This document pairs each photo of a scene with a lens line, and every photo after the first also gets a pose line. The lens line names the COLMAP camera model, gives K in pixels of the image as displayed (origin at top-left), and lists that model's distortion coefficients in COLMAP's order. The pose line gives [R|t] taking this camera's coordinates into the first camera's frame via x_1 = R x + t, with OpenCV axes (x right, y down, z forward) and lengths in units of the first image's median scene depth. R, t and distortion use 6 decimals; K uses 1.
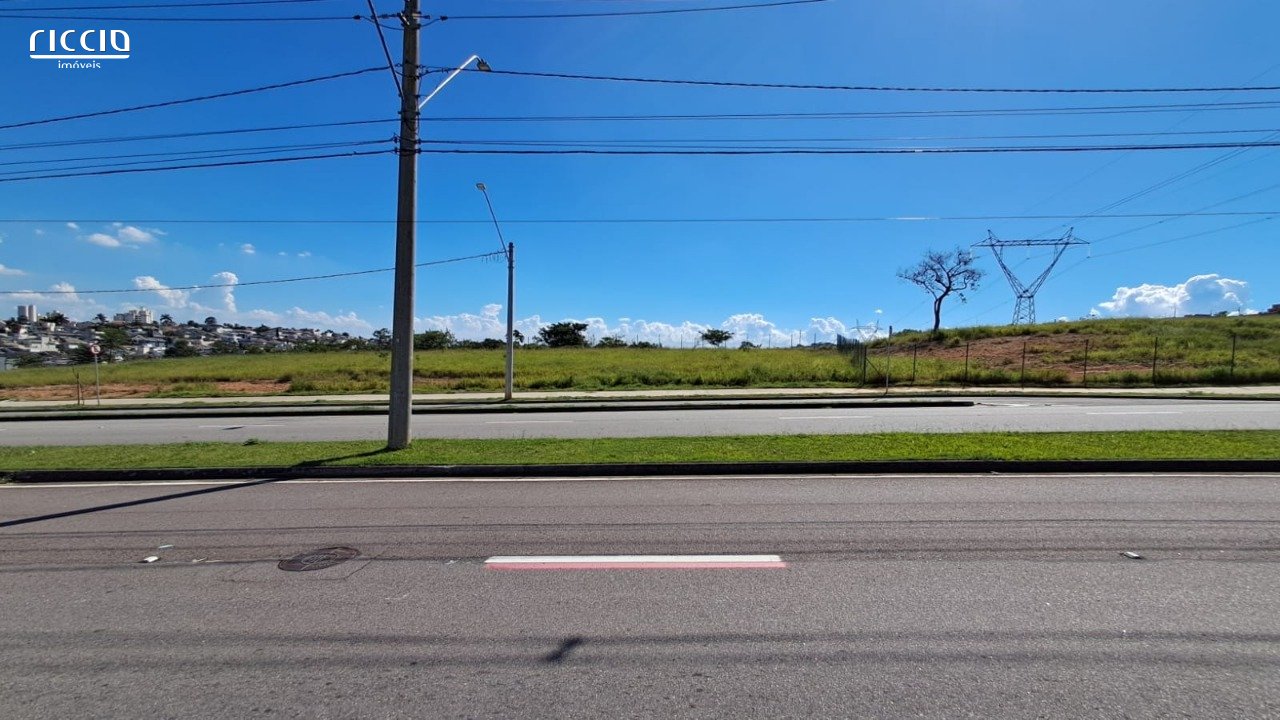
lens RADIAL K [[588.4, 0, 652.7], [0, 588.4, 399.6], [0, 0, 1]] dist [-0.003936, 0.002903]
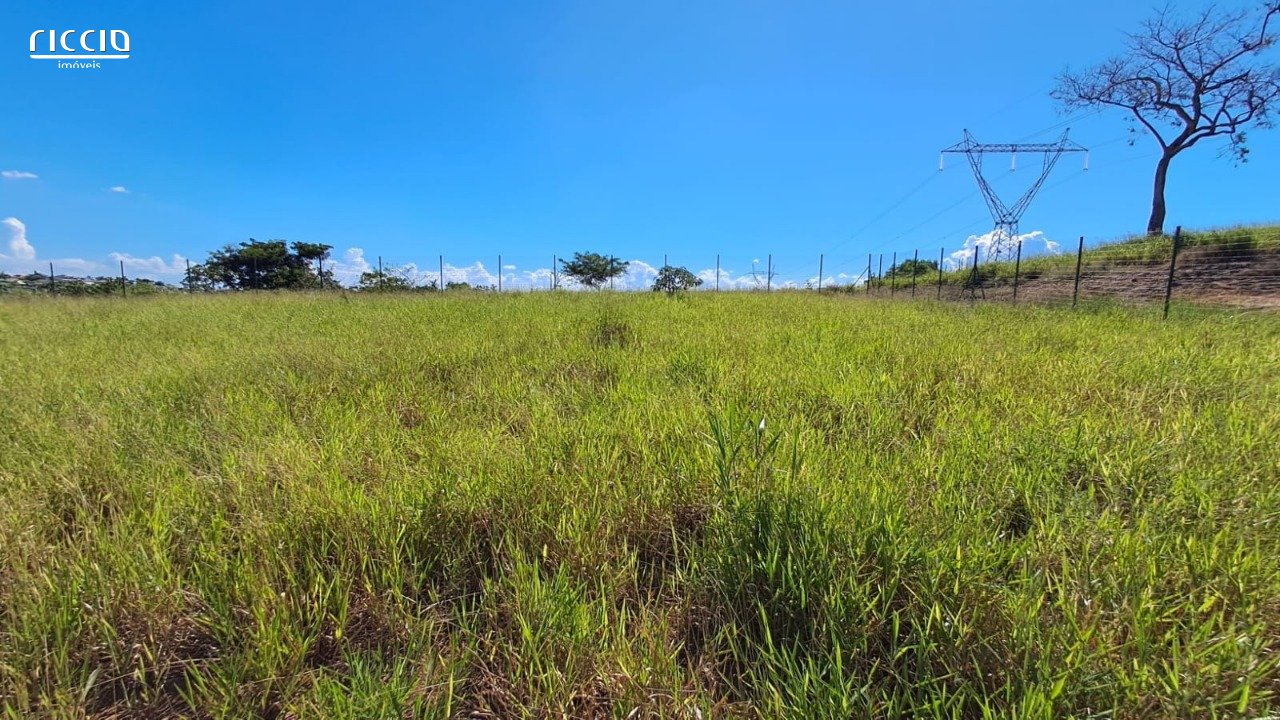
lens RADIAL K [[588.4, 0, 640.0], [0, 588.4, 369.6], [0, 0, 1]] dist [-0.003936, 0.002903]
pose [[0.986393, -0.029895, 0.161665, 0.062735], [0.023878, 0.998952, 0.039039, -0.039903], [-0.162663, -0.034648, 0.986073, 0.493731]]
